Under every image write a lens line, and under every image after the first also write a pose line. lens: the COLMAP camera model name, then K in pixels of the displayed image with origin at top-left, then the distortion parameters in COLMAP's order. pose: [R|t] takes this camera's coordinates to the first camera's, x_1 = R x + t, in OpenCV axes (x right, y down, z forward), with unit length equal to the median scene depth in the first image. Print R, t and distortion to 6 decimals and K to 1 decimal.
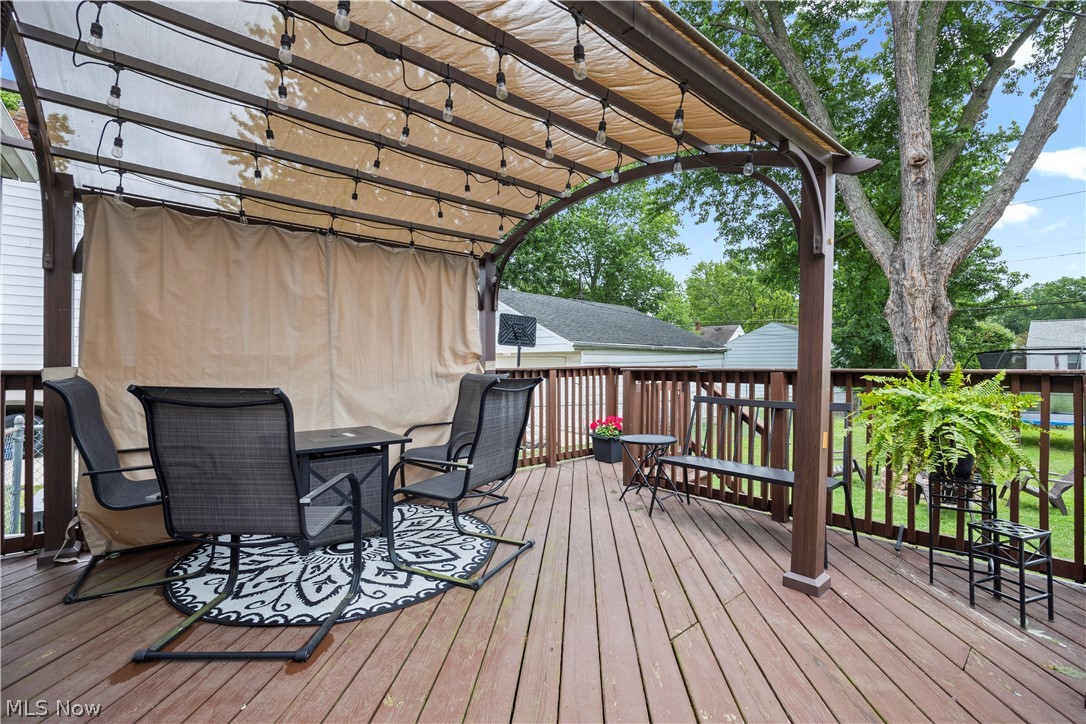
lens RADIAL K [[489.3, 0, 542.9], [0, 489.3, 363.1], [0, 0, 1]] dist [-0.005115, -0.001526]
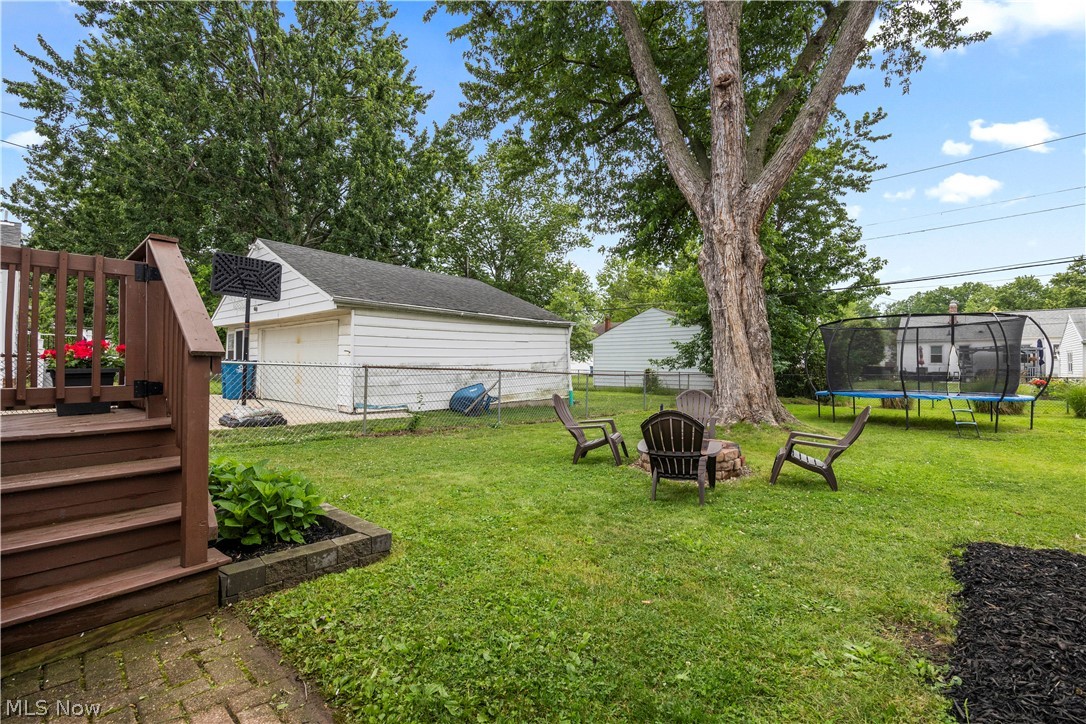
lens RADIAL K [[489.3, 0, 542.6], [0, 489.3, 366.2], [0, 0, 1]] dist [-0.005115, -0.001526]
pose [[0.991267, -0.000402, 0.131868, 0.325955], [0.000325, 1.000000, 0.000605, 0.076208], [-0.131868, -0.000557, 0.991267, 0.187879]]
